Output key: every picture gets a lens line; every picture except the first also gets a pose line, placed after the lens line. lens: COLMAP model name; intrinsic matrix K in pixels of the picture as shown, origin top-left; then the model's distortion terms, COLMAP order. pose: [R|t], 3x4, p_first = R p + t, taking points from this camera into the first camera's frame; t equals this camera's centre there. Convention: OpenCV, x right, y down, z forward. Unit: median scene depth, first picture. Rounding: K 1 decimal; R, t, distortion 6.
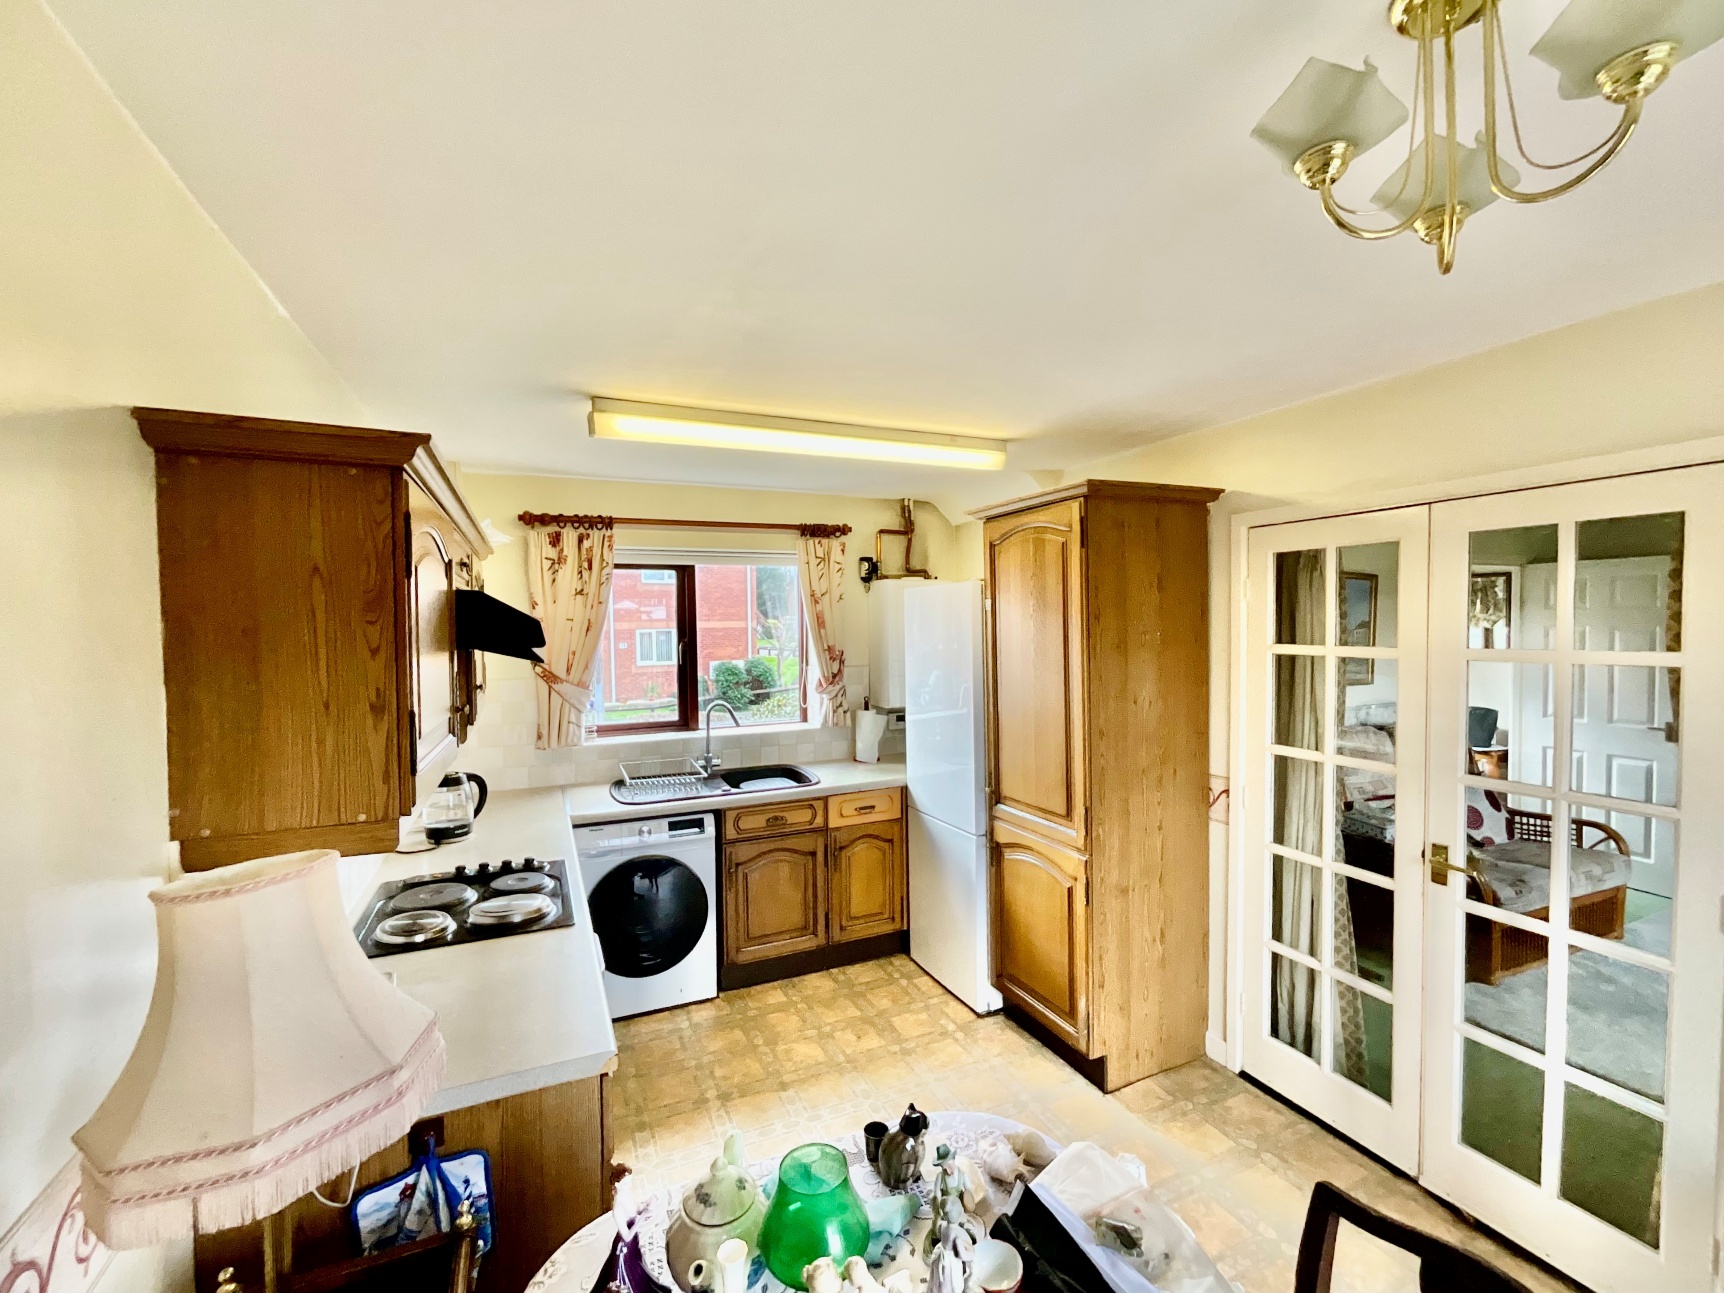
lens RADIAL K [[733.6, 0, 865.3], [0, 733.6, 648.8], [0, 0, 1]] dist [-0.000063, -0.003826]
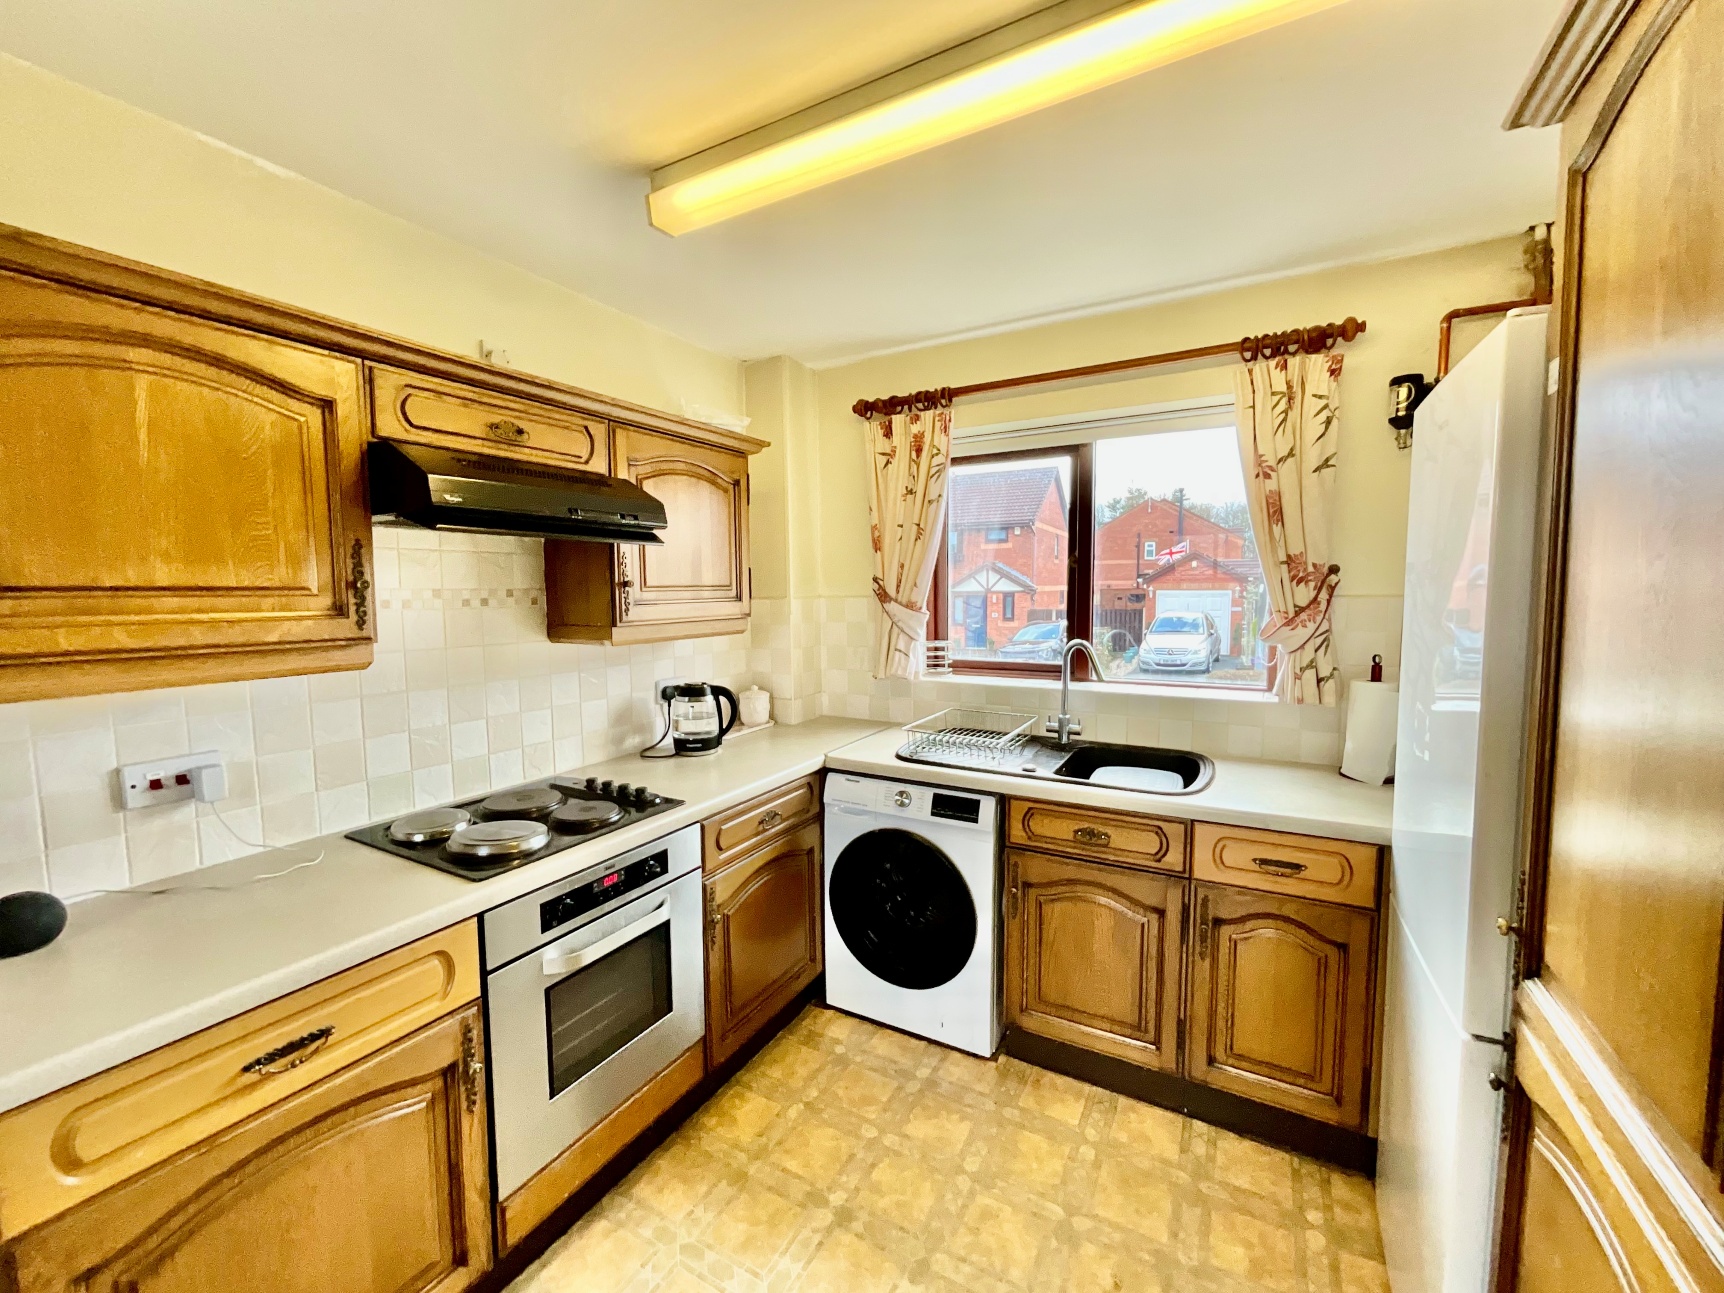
lens RADIAL K [[701.1, 0, 857.1], [0, 701.1, 649.5], [0, 0, 1]] dist [-0.000077, 0.000496]
pose [[0.587097, 0.077867, -0.805763, 0.216267], [-0.026410, 0.996676, 0.077074, 0.039697], [0.809085, -0.023970, 0.587202, 0.494527]]
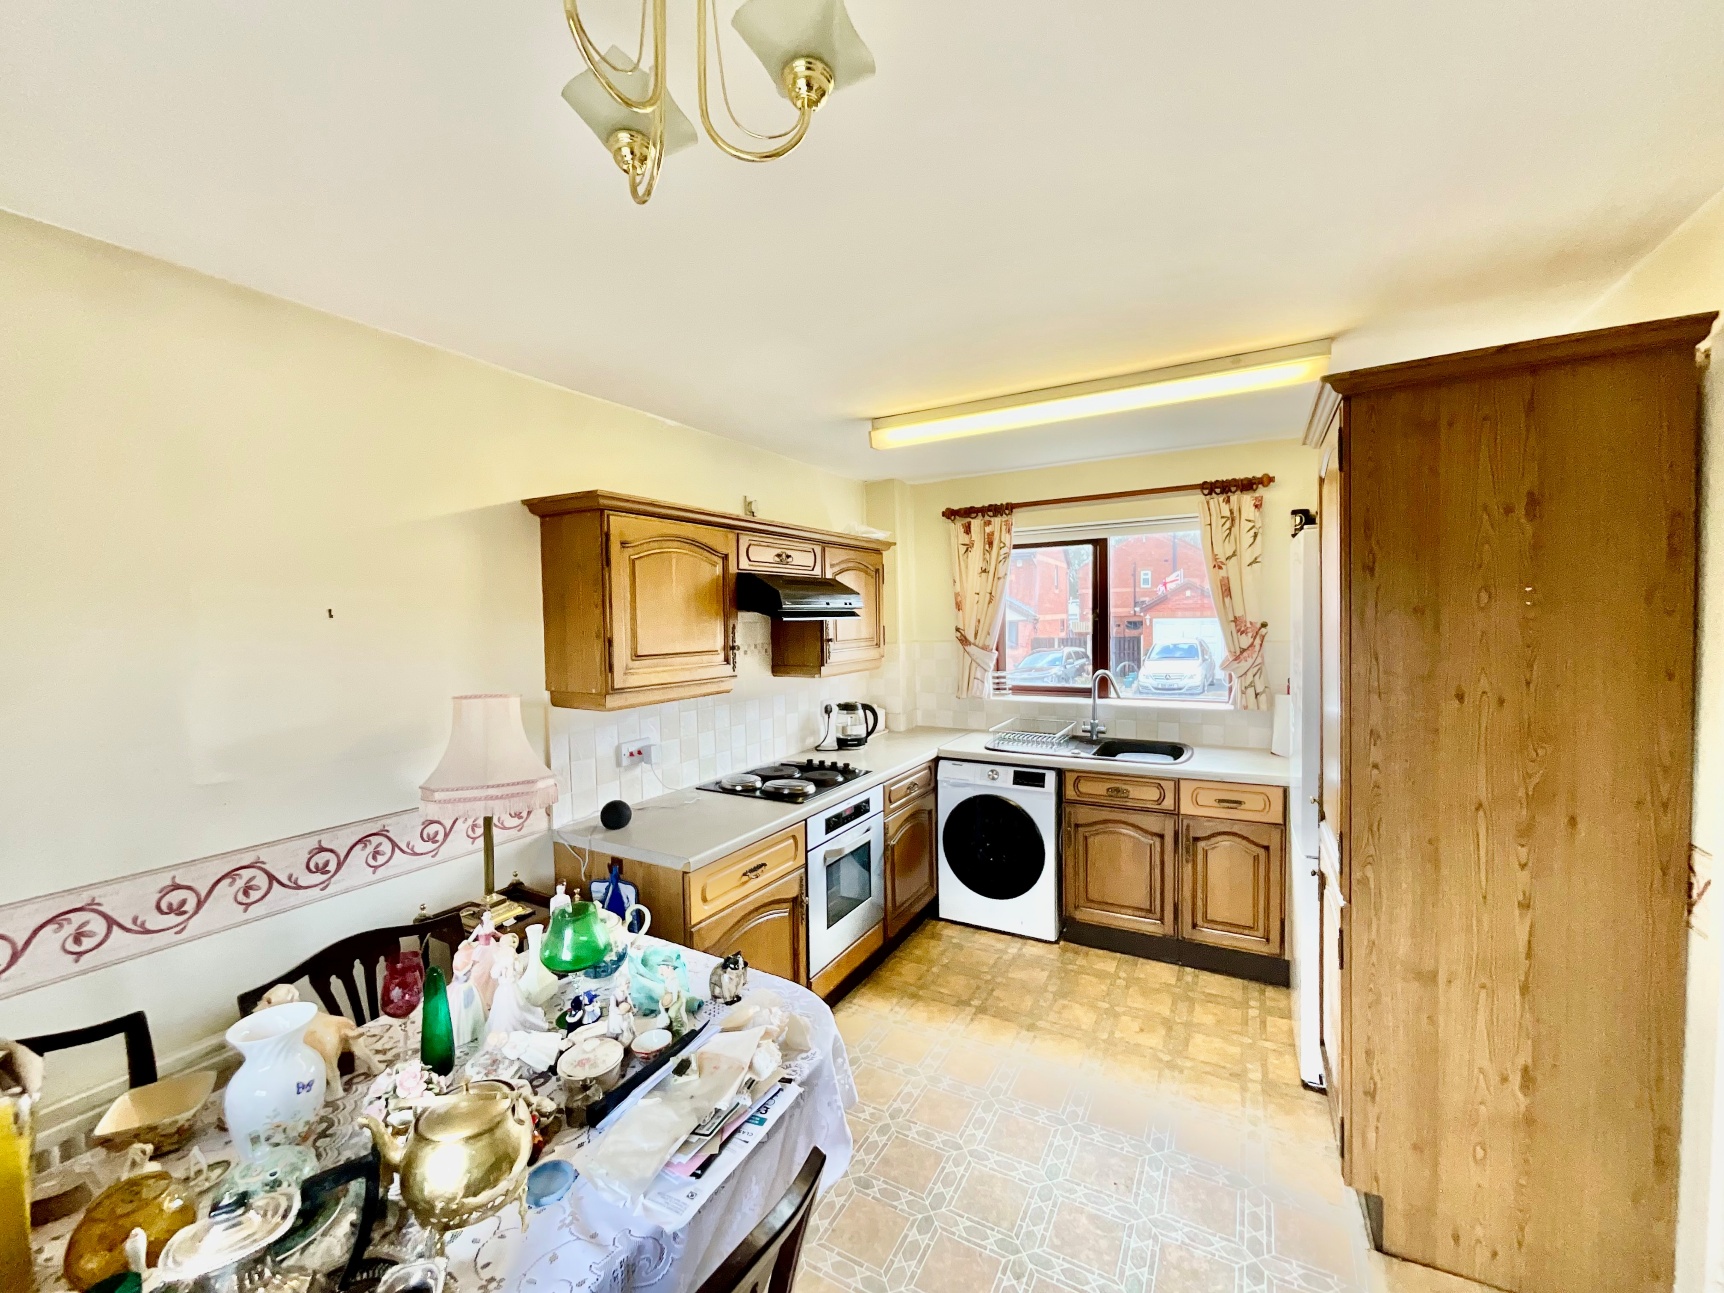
lens RADIAL K [[701.1, 0, 857.1], [0, 701.1, 649.5], [0, 0, 1]] dist [-0.000077, 0.000496]
pose [[0.589812, 0.038434, -0.806625, 0.417568], [-0.014901, 0.999215, 0.036715, 0.012908], [0.807403, -0.009636, 0.589922, 0.157316]]
